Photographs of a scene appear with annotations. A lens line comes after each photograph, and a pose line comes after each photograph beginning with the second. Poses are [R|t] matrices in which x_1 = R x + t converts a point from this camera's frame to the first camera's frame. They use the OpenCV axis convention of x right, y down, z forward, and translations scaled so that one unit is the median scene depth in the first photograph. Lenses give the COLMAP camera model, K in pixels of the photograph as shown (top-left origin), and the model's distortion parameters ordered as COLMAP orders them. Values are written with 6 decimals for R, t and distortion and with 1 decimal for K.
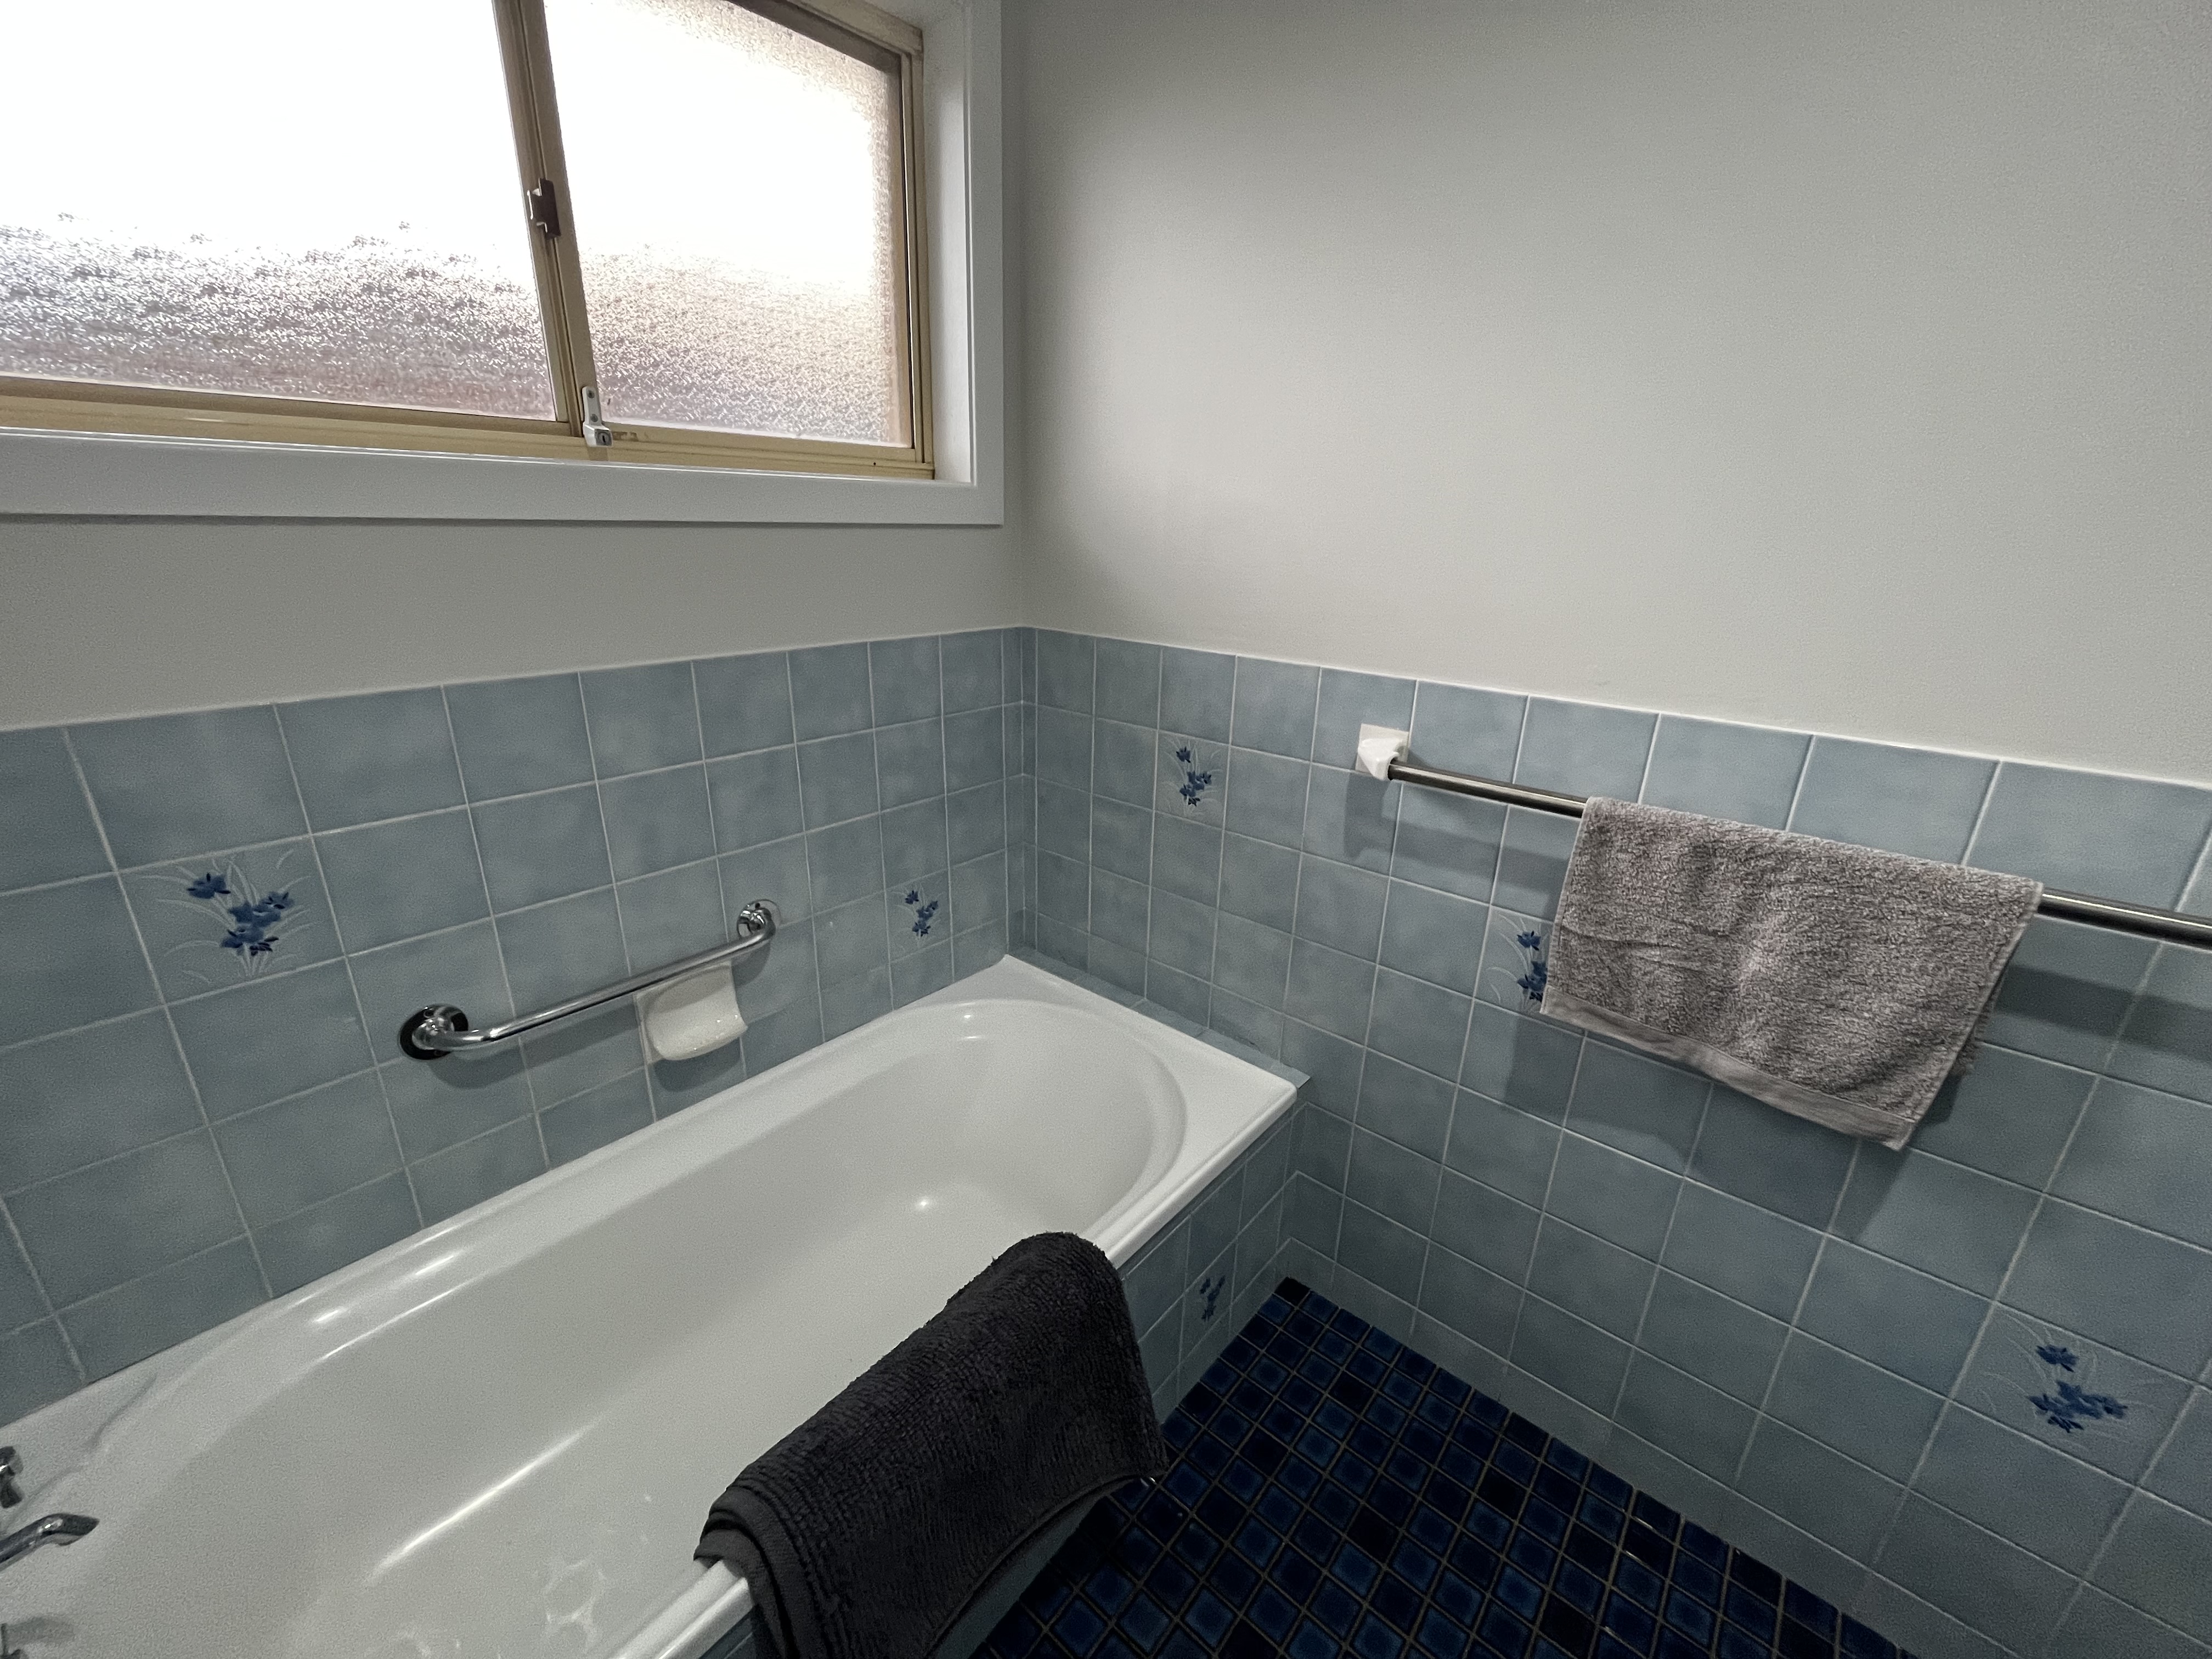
lens RADIAL K [[887.8, 0, 1093.2], [0, 887.8, 825.7], [0, 0, 1]] dist [-0.000201, -0.001259]
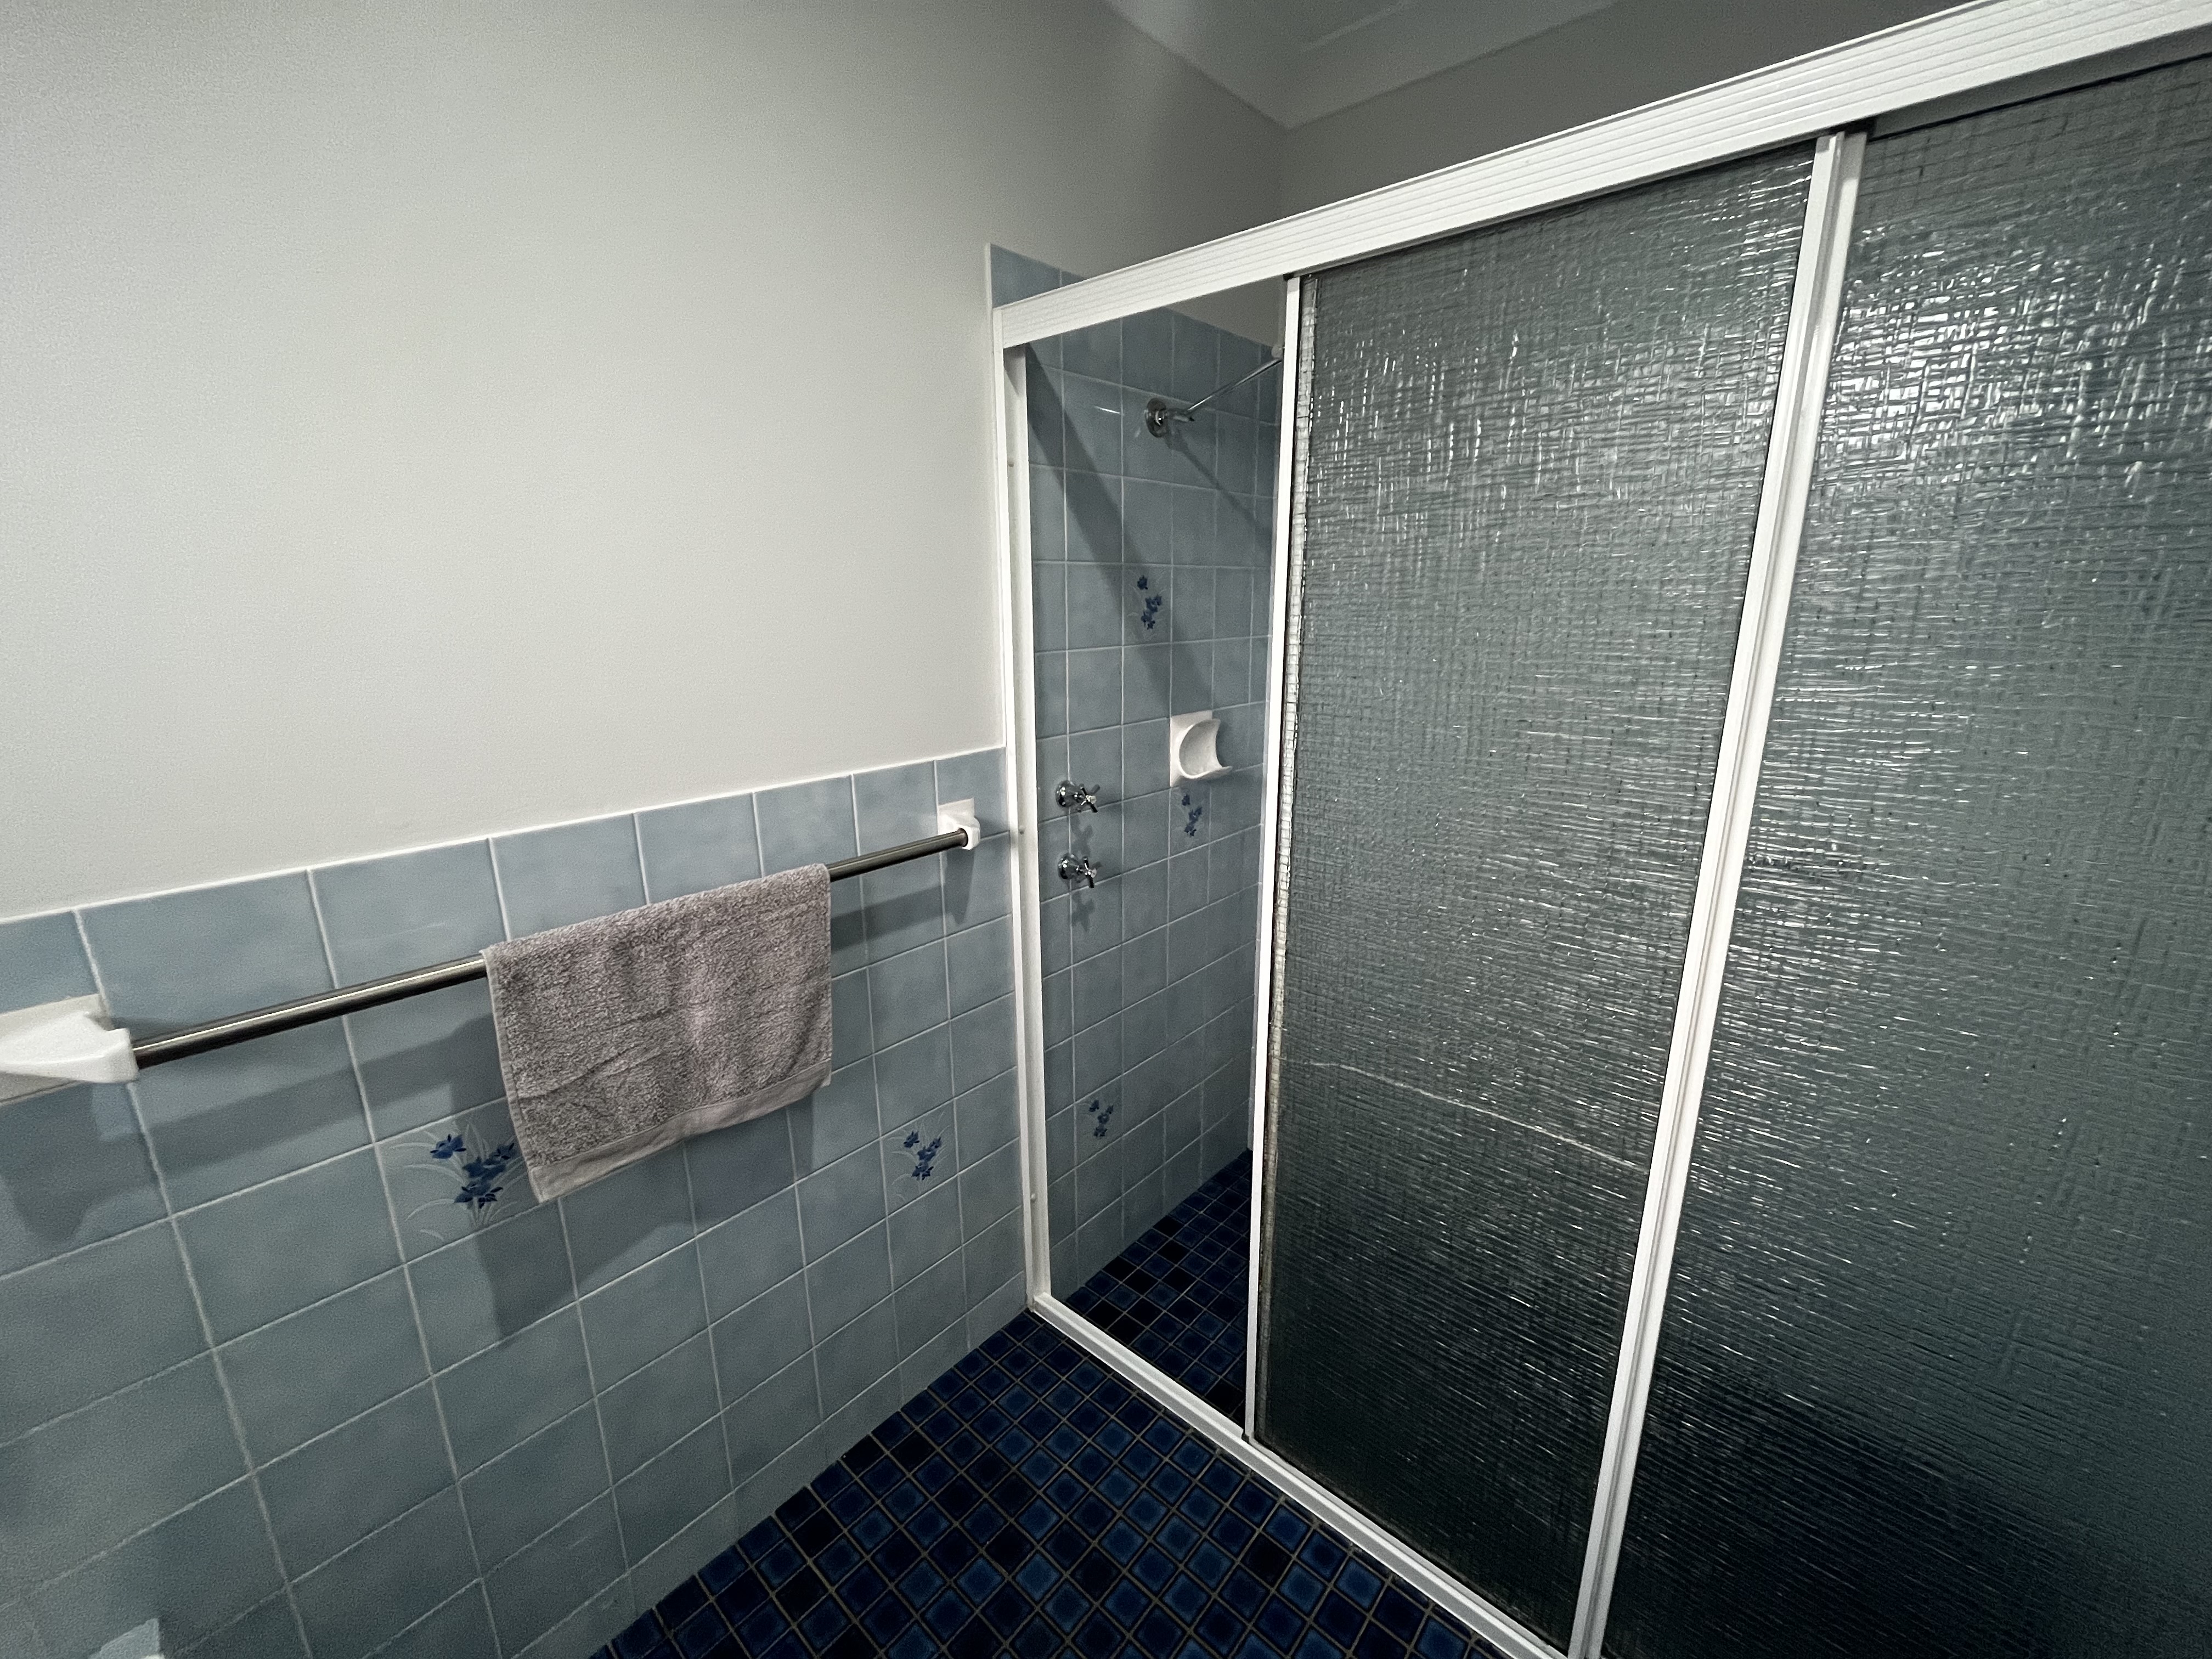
lens RADIAL K [[887.8, 0, 1097.5], [0, 887.8, 829.2], [0, 0, 1]] dist [-0.000201, -0.001259]
pose [[0.007683, -0.272633, 0.962087, -0.224198], [0.340896, 0.905197, 0.253789, -0.156584], [-0.940070, 0.326022, 0.099894, 0.337741]]
